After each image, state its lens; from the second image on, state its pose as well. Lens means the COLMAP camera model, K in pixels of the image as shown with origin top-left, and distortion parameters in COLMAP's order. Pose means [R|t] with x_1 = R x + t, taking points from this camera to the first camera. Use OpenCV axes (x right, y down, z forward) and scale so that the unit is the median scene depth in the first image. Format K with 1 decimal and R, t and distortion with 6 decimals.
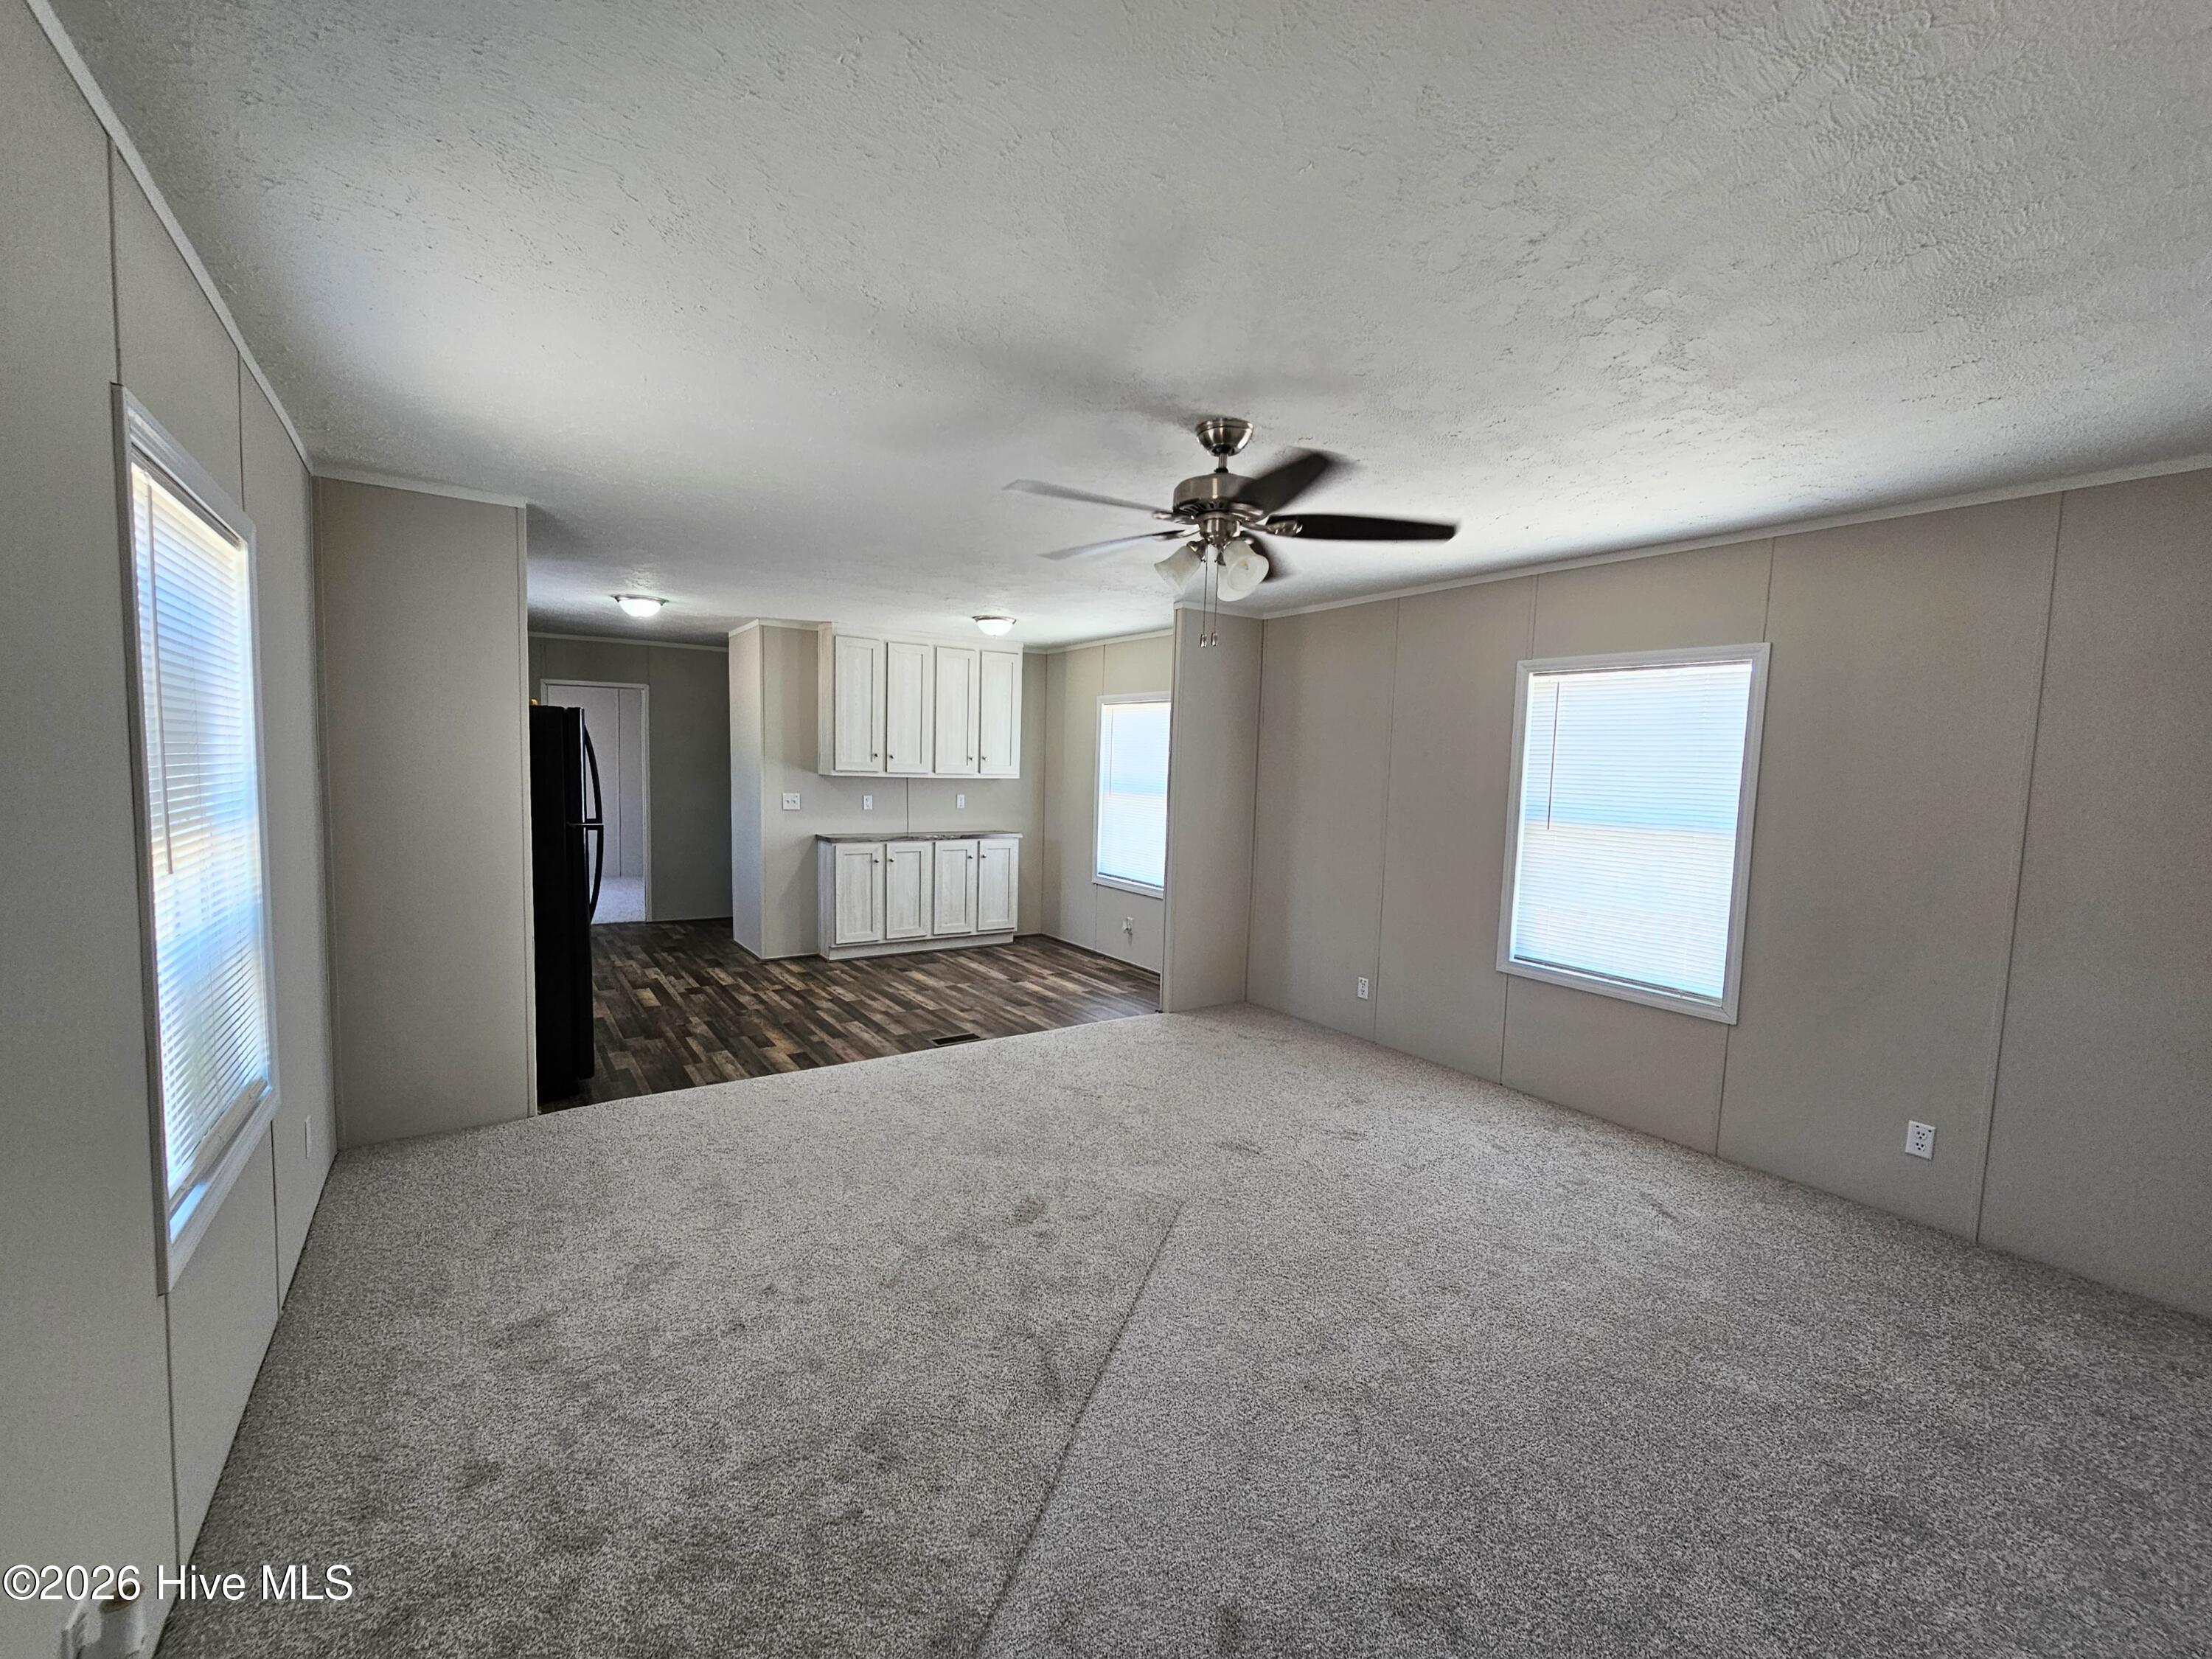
lens RADIAL K [[908.6, 0, 1096.1], [0, 908.6, 848.6], [0, 0, 1]] dist [0.001859, 0.000317]
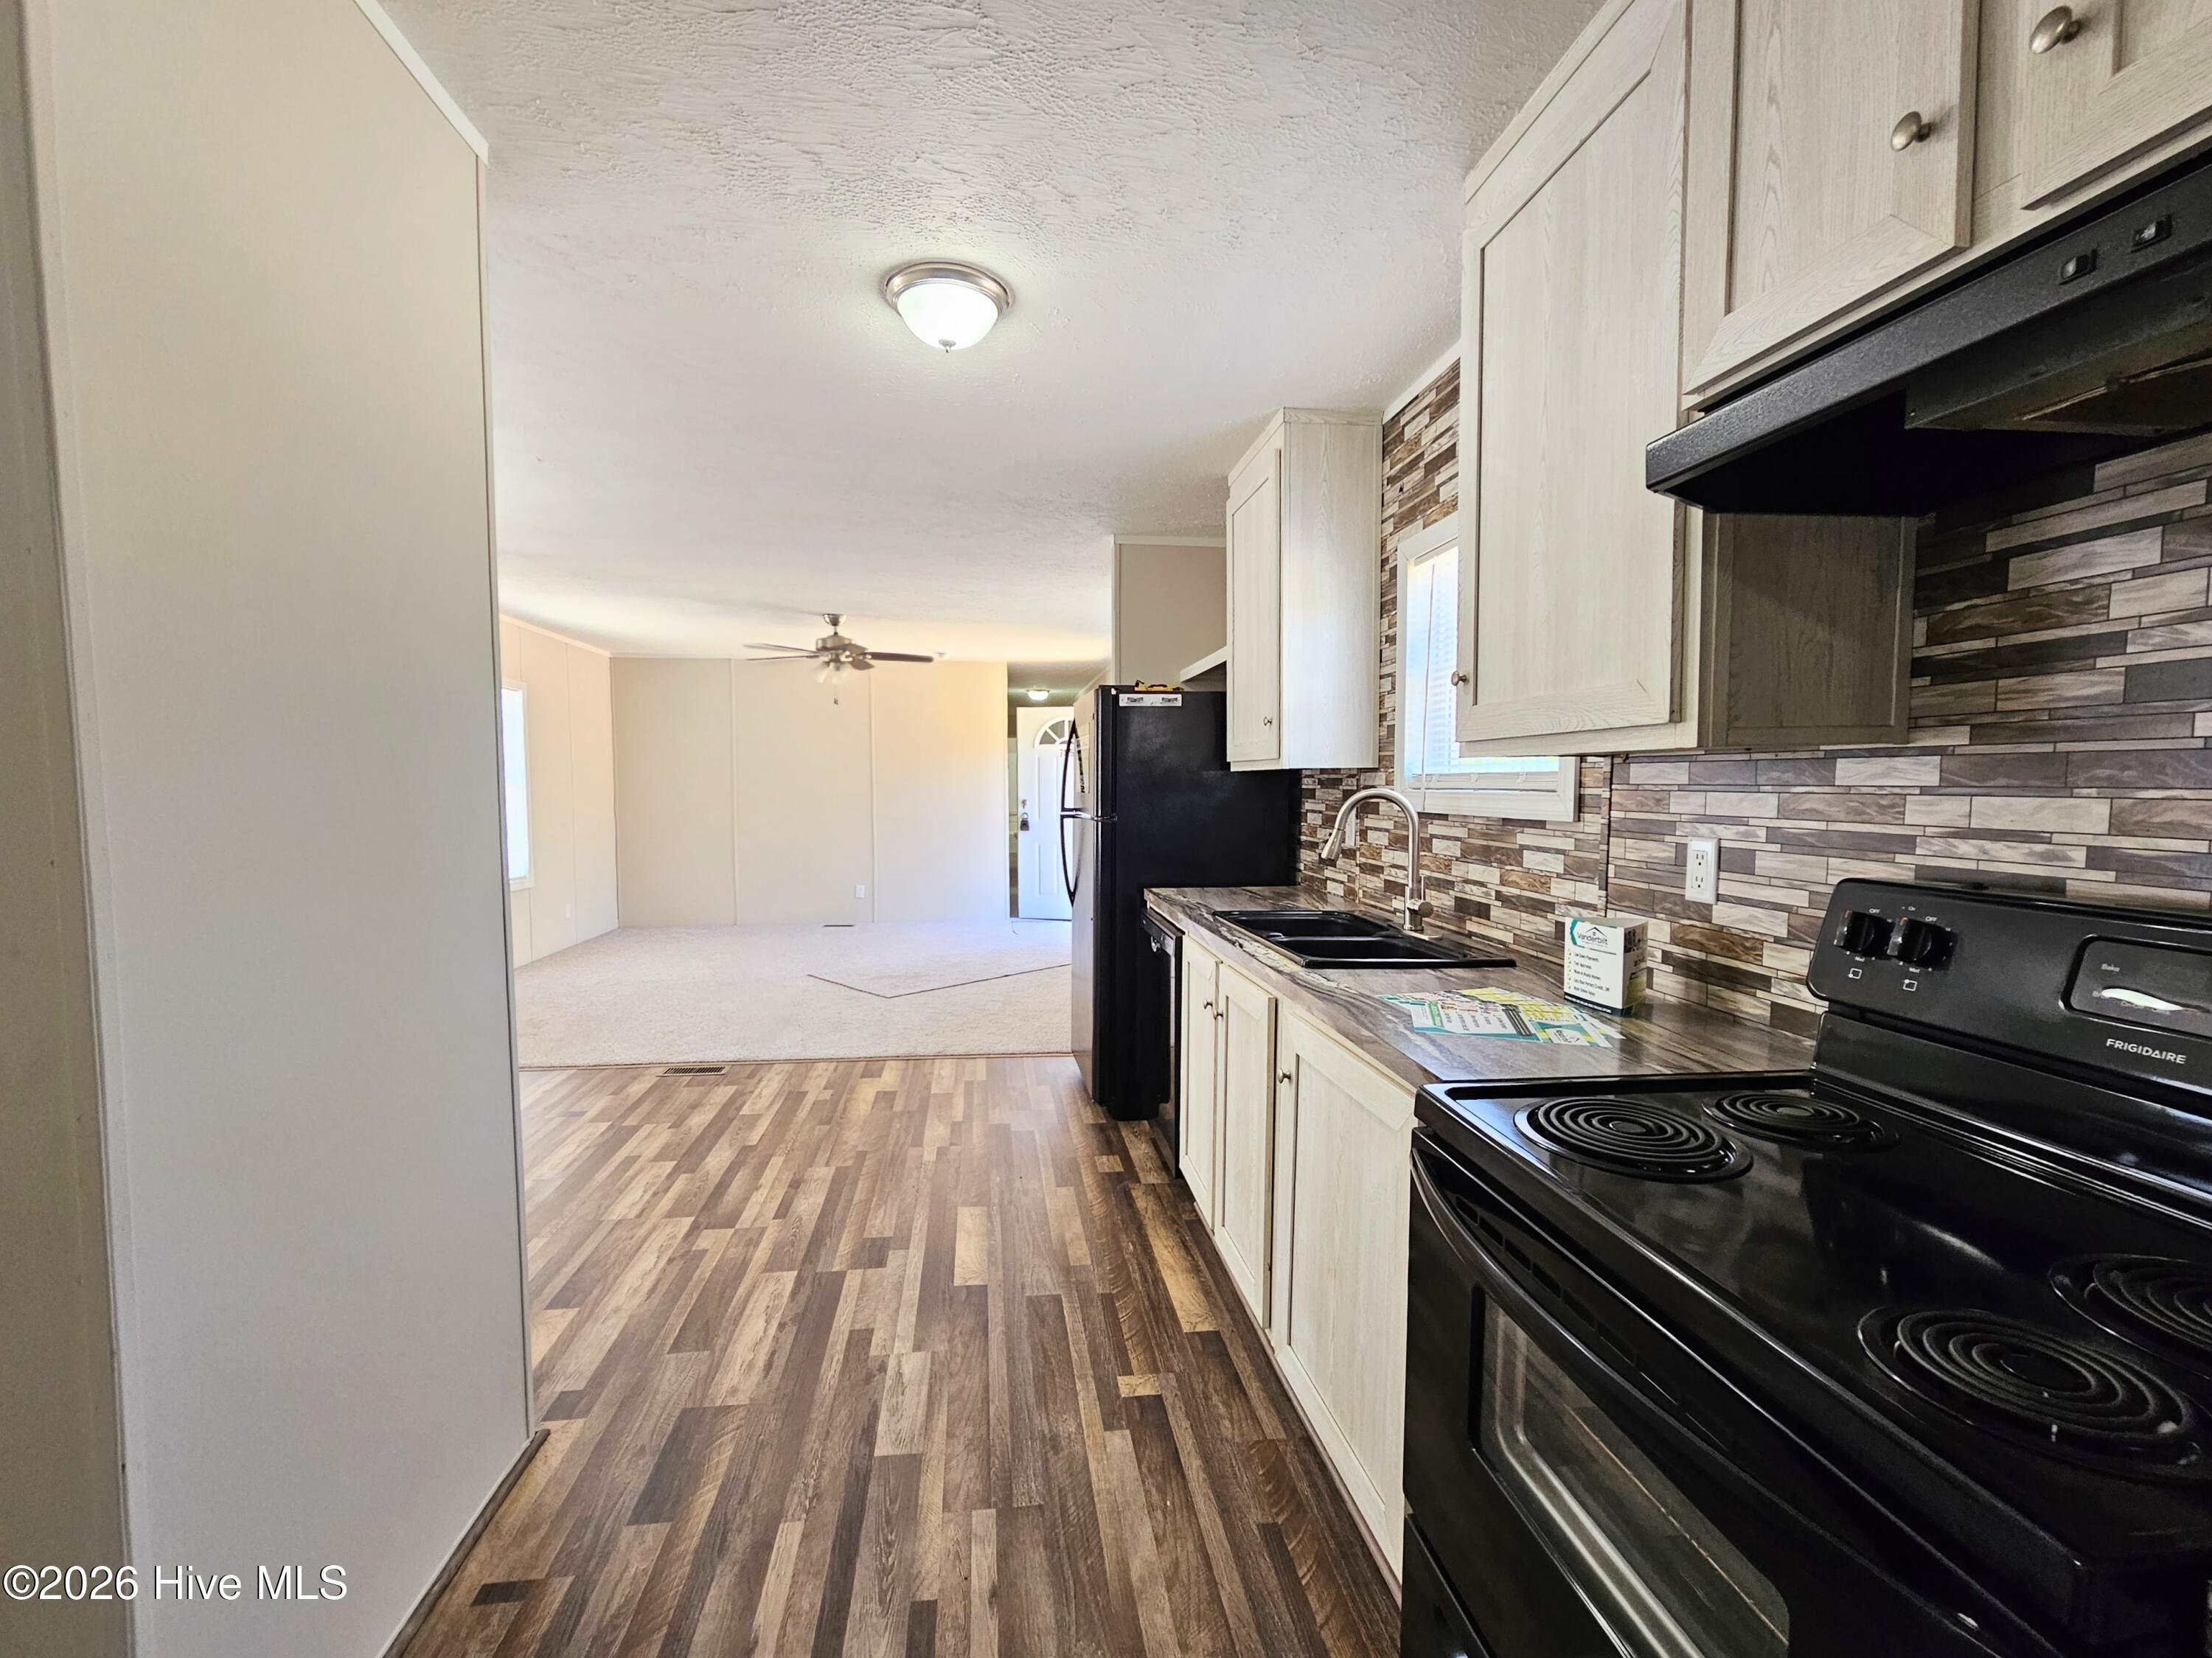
lens RADIAL K [[935.8, 0, 1096.4], [0, 935.8, 843.9], [0, 0, 1]] dist [0.000164, -0.000743]
pose [[-0.889964, -0.058749, 0.452232, -0.780619], [0.013811, 0.987740, 0.155495, -0.115637], [-0.455822, 0.144631, -0.878241, 1.407979]]
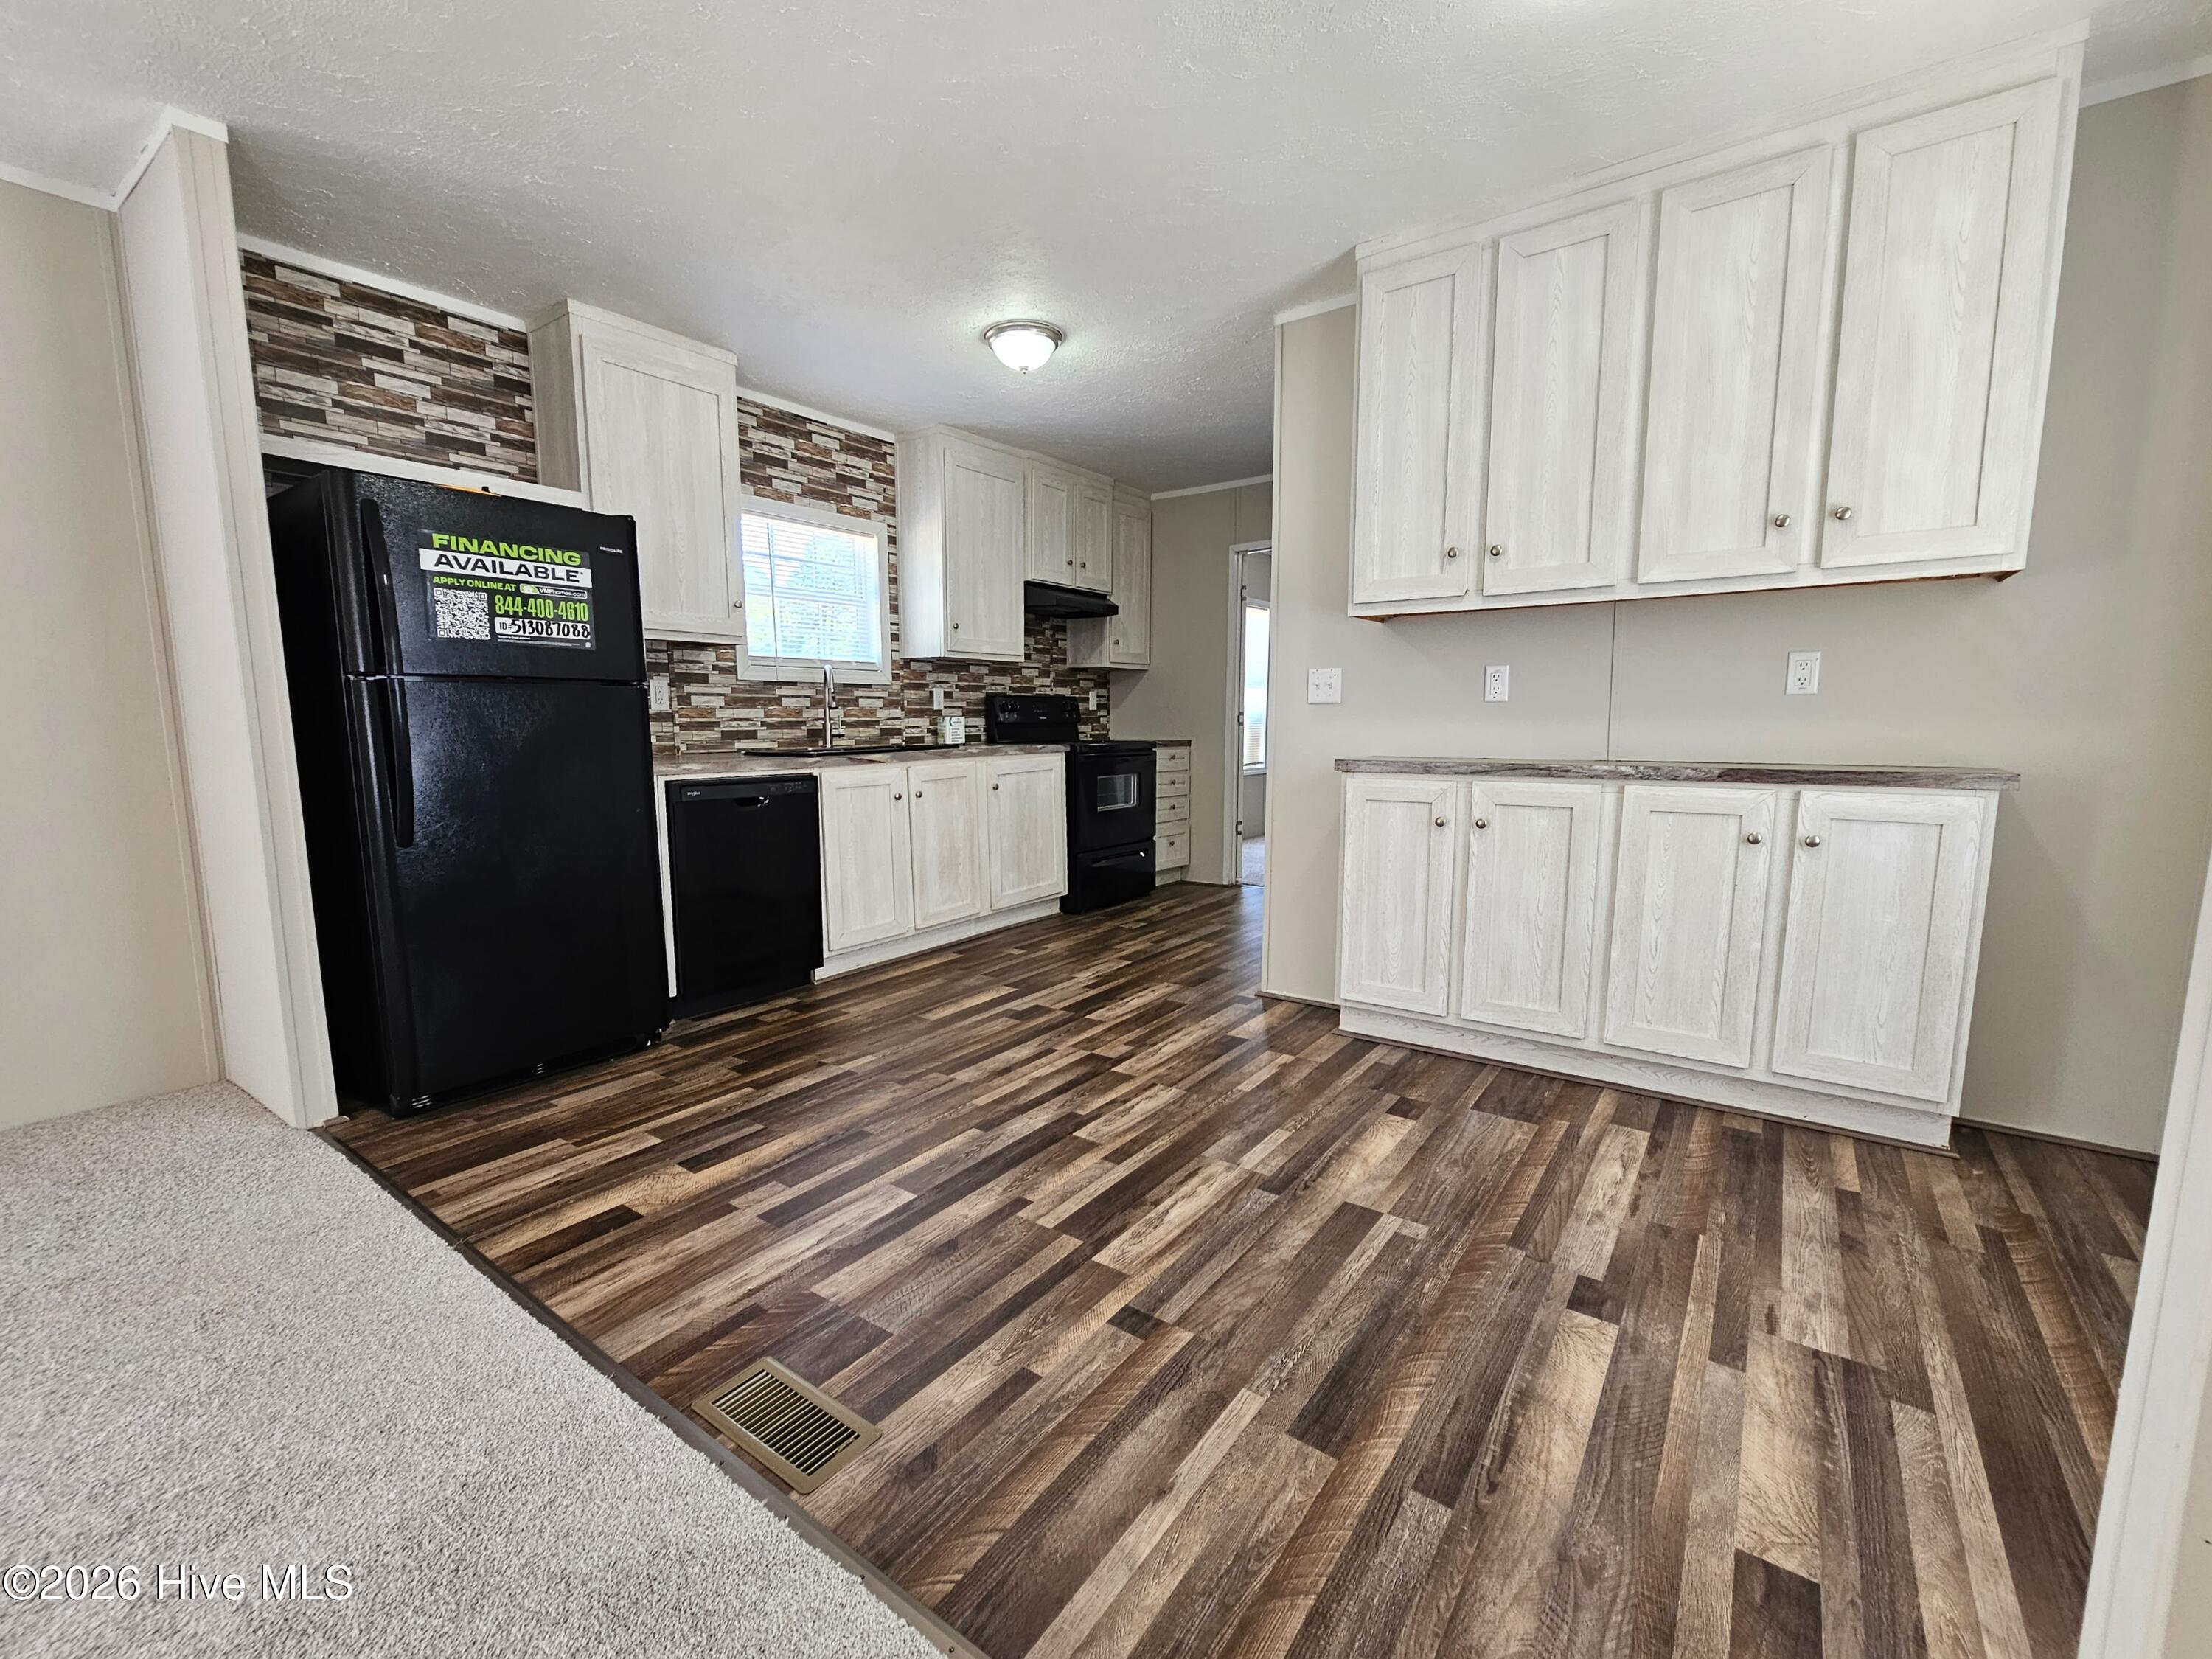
lens RADIAL K [[935.9, 0, 1096.4], [0, 935.9, 844.4], [0, 0, 1]] dist [0.000164, -0.000743]
pose [[0.338373, 0.099508, -0.935736, 0.121717], [-0.067855, 0.994385, 0.081208, 0.000077], [0.938563, 0.036016, 0.343225, 0.887805]]
